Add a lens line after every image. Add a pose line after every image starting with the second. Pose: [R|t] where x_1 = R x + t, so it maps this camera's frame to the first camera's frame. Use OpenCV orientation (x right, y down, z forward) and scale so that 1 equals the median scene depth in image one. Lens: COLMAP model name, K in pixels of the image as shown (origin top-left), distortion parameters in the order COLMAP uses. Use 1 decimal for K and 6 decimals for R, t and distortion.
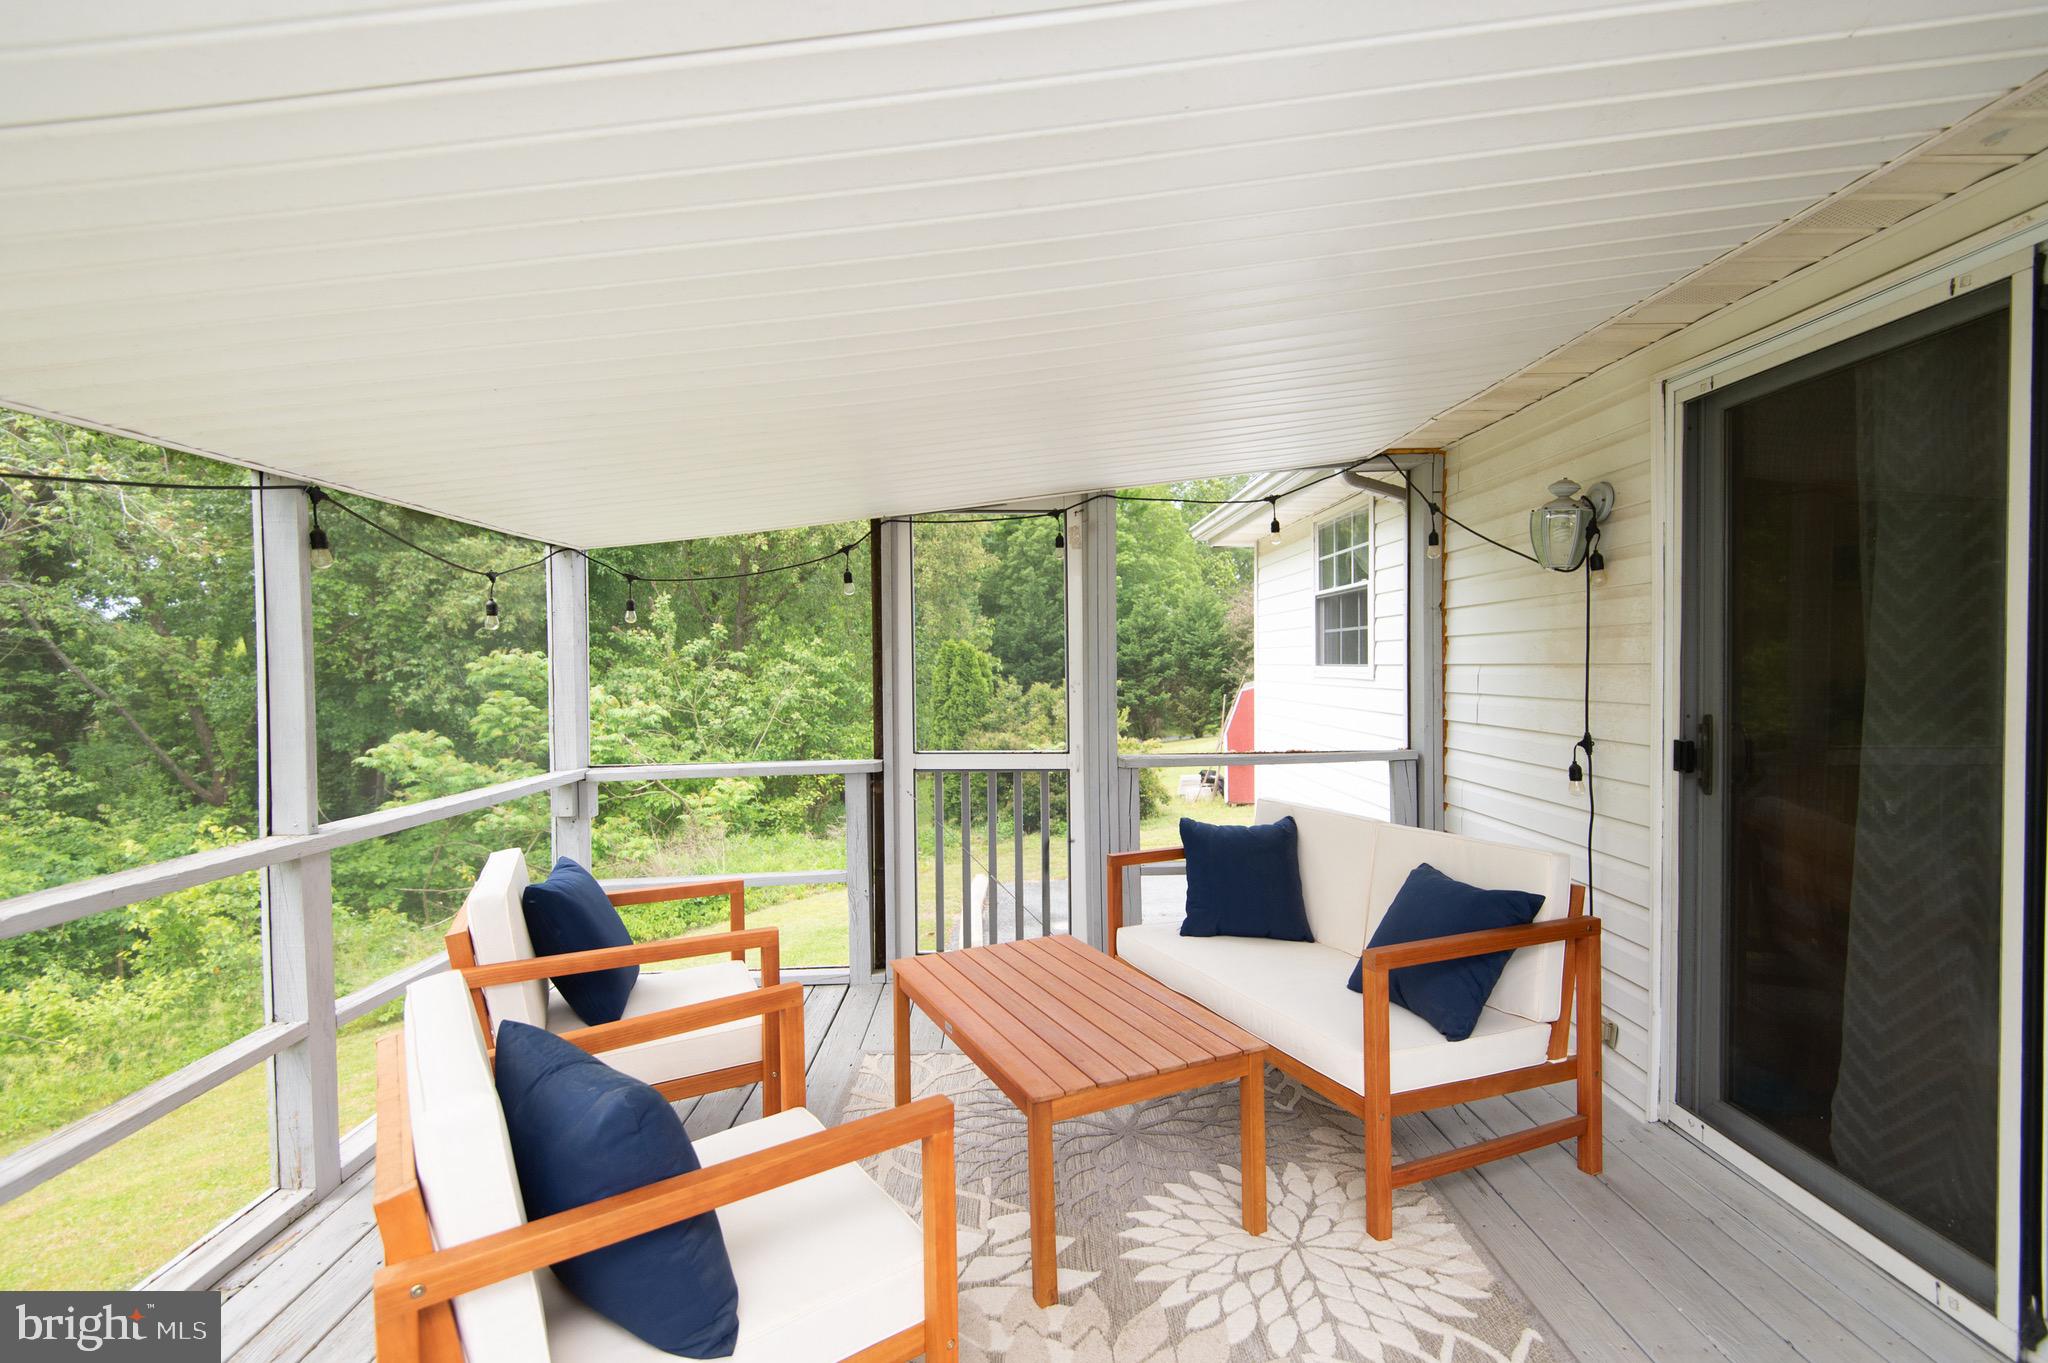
lens RADIAL K [[931.6, 0, 1019.4], [0, 931.6, 681.8], [0, 0, 1]] dist [0.012735, -0.007345]
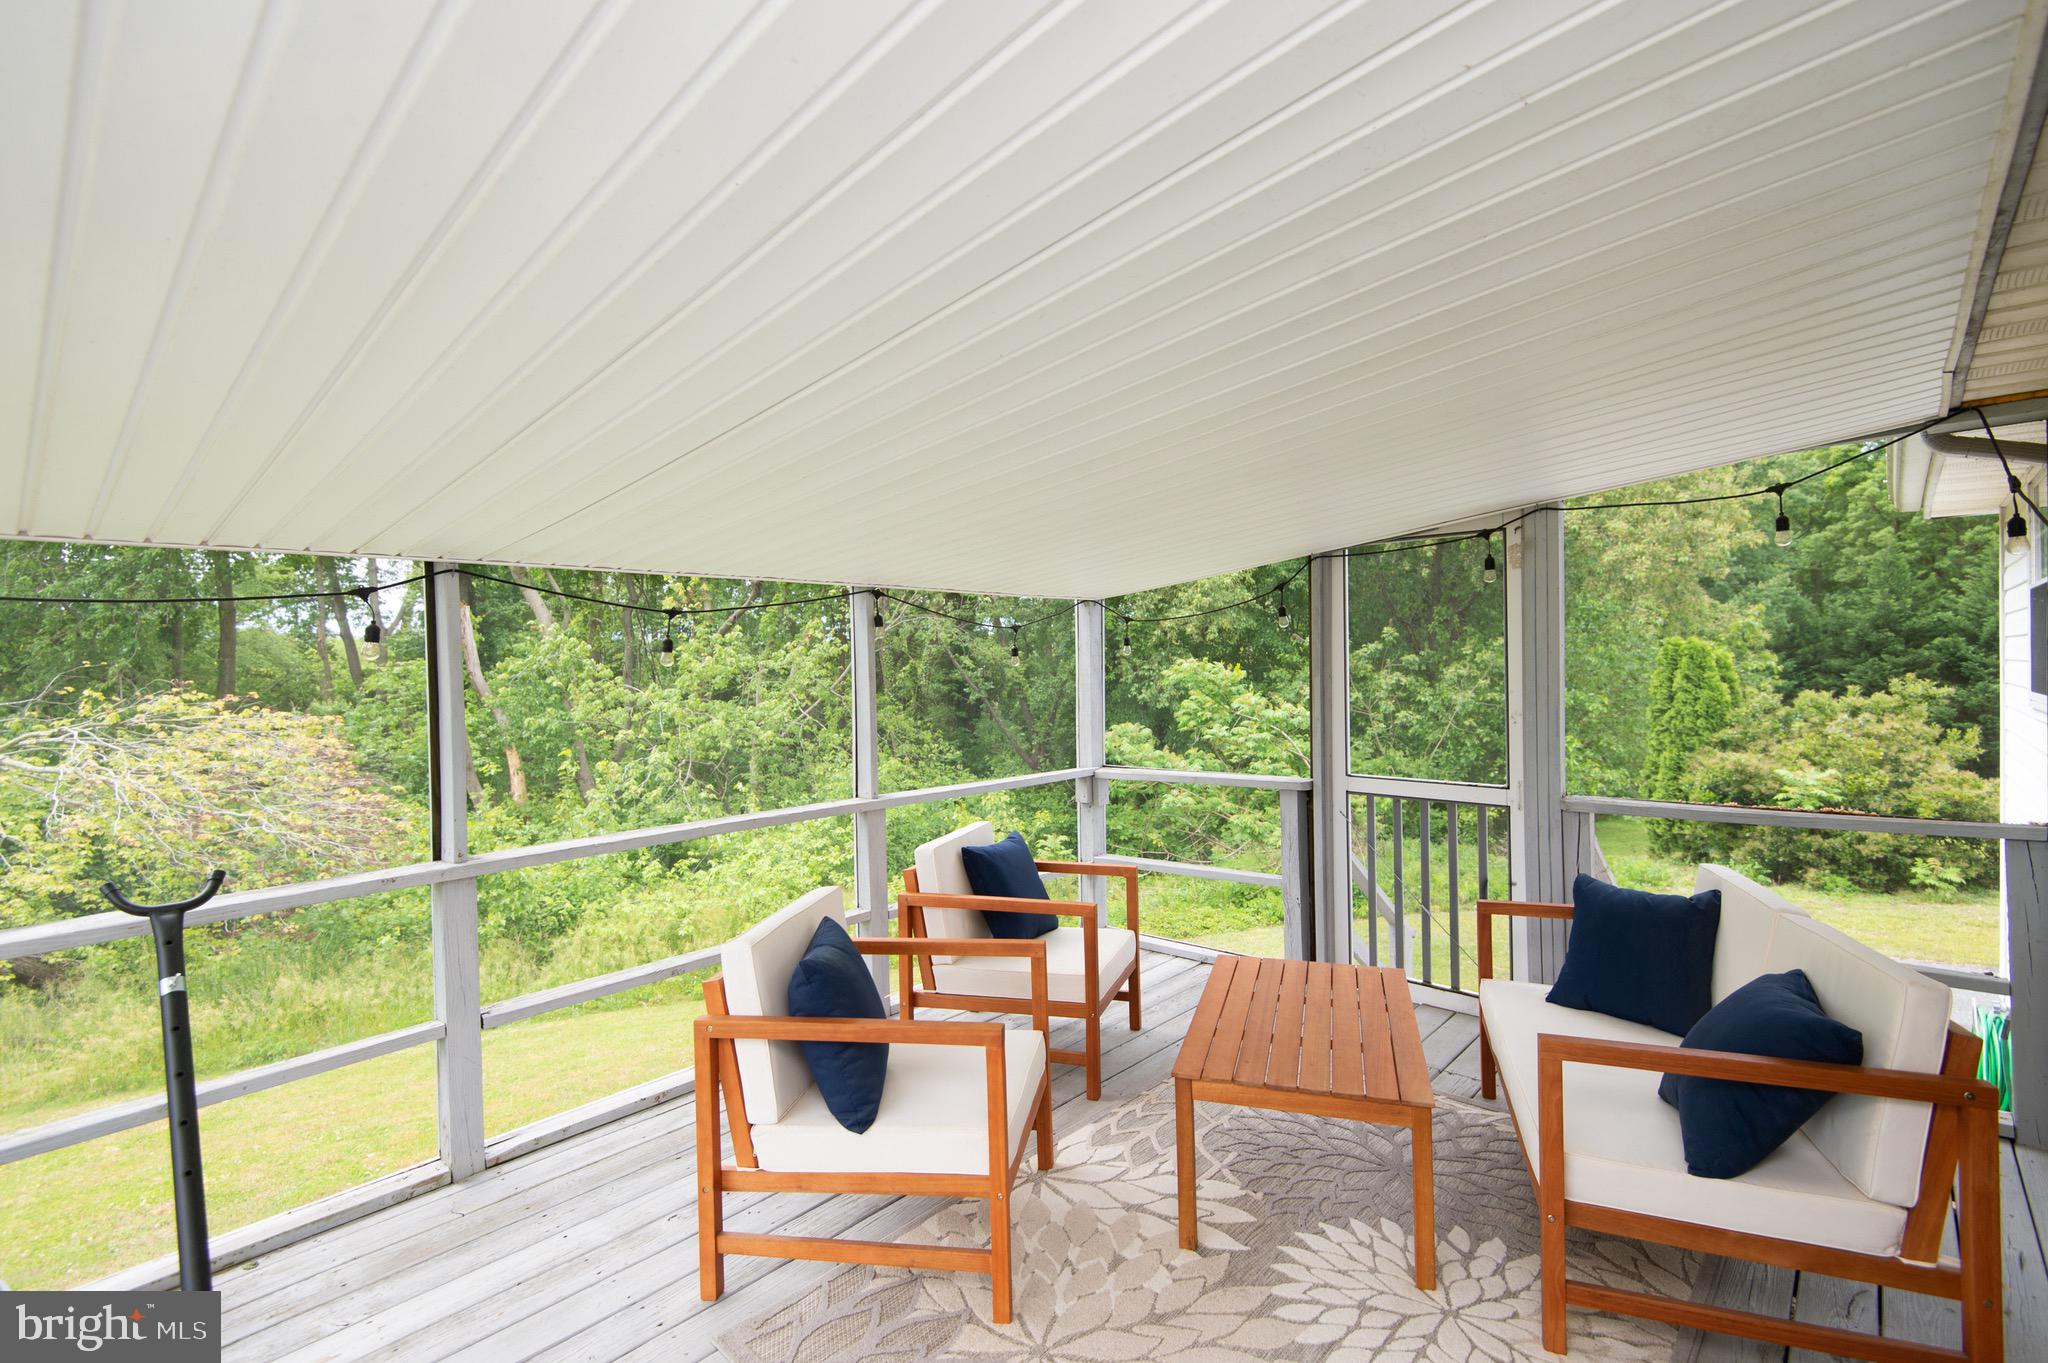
lens RADIAL K [[922.6, 0, 1022.9], [0, 922.6, 671.3], [0, 0, 1]] dist [0.003177, 0.000045]
pose [[0.736832, -0.000192, -0.676076, 0.328360], [-0.006025, 0.999958, -0.006850, -0.031321], [0.676049, 0.009121, 0.736800, -0.010747]]
